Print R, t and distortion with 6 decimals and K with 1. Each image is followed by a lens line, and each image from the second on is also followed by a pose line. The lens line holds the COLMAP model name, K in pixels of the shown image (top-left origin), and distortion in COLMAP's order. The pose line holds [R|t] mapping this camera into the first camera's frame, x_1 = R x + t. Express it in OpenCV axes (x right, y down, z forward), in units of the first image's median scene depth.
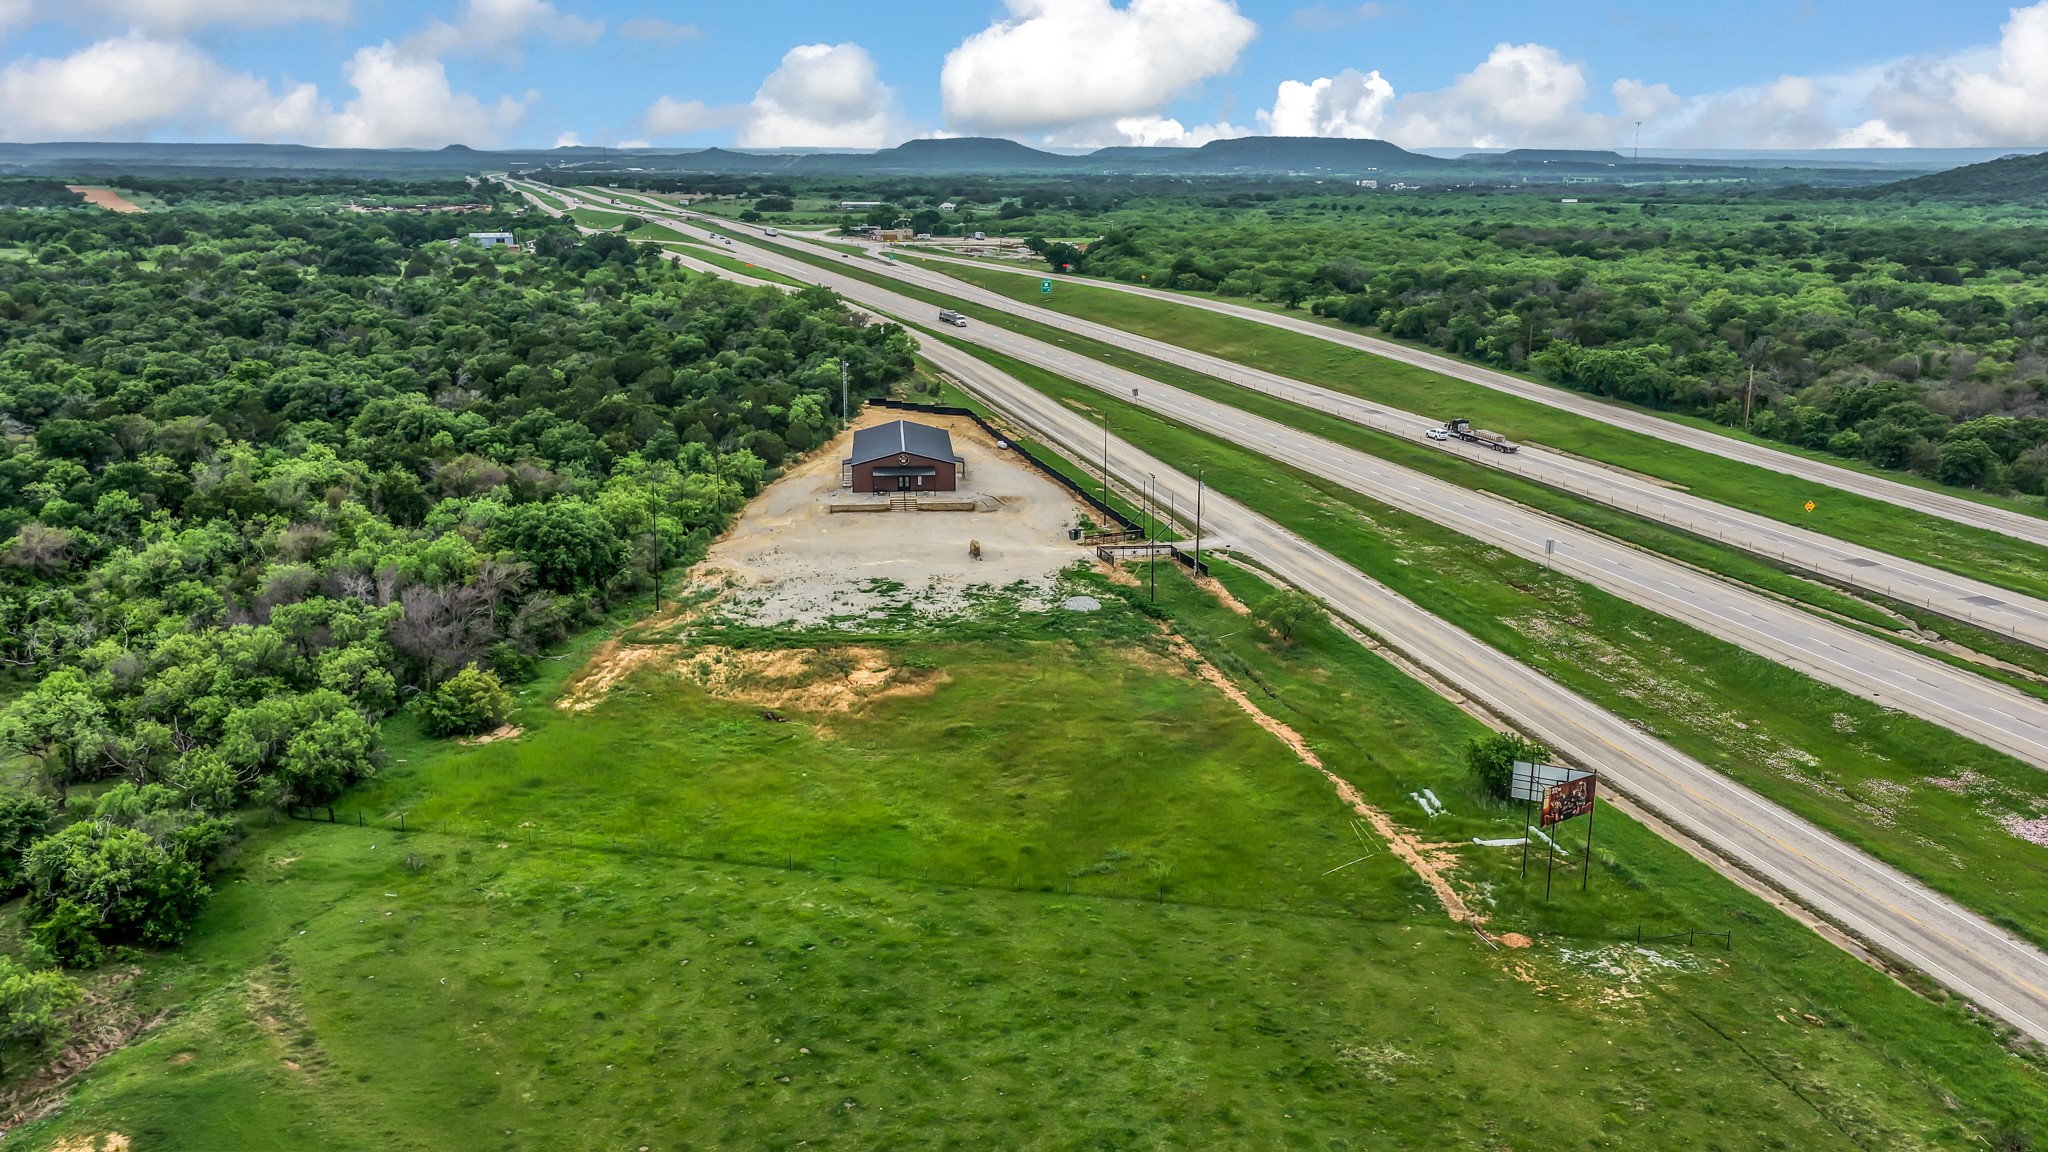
lens RADIAL K [[1709.6, 0, 1024.0], [0, 1709.6, 576.0], [0, 0, 1]] dist [-0.012052, 0.043047]
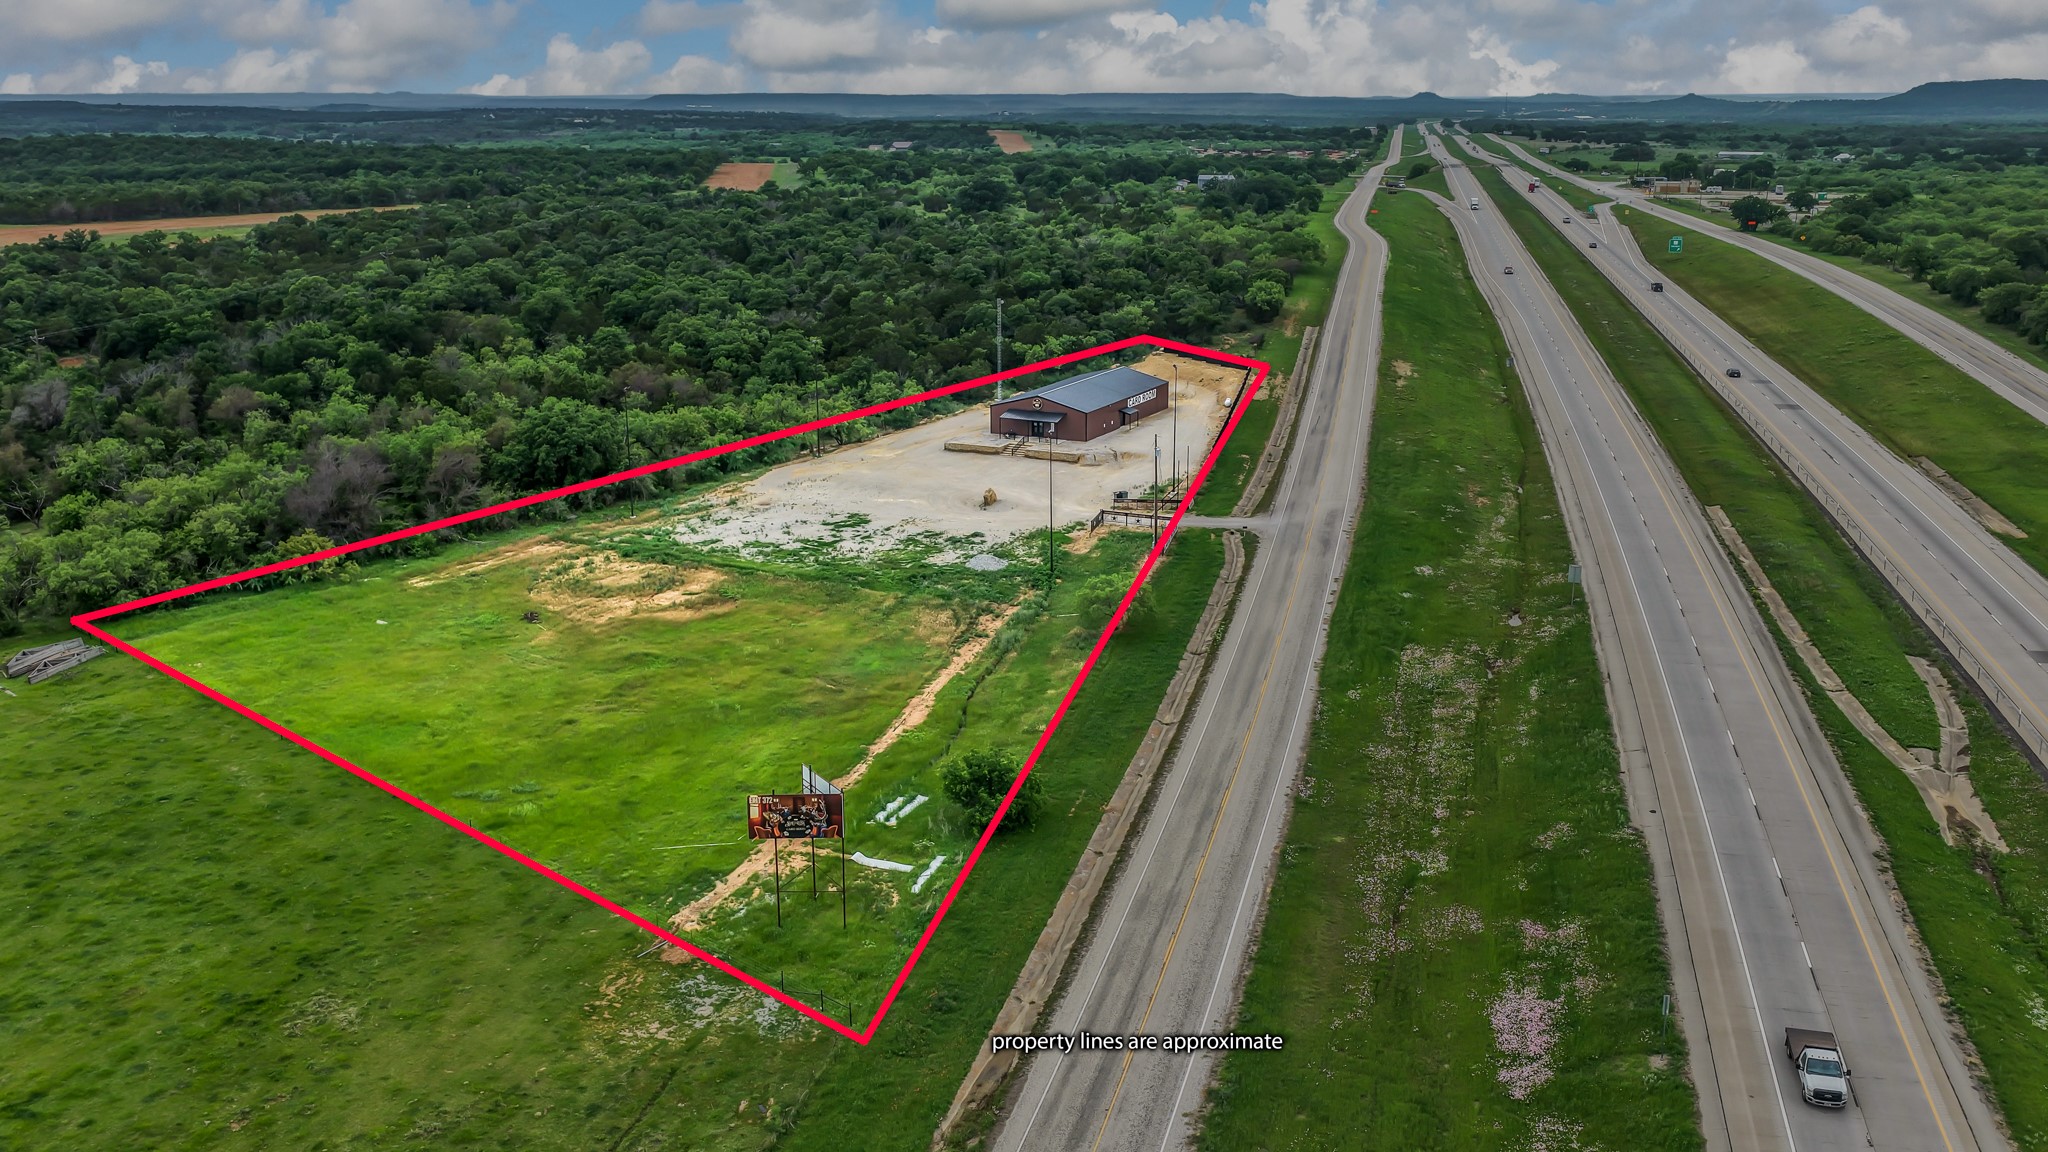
lens RADIAL K [[1656.9, 0, 1023.4], [0, 1656.9, 576.0], [0, 0, 1]] dist [-0.008132, 0.000849]
pose [[0.856300, 0.137467, -0.497849, 0.556457], [-0.118655, 0.990506, 0.069413, -0.047325], [0.502665, -0.000366, 0.864481, 0.206045]]
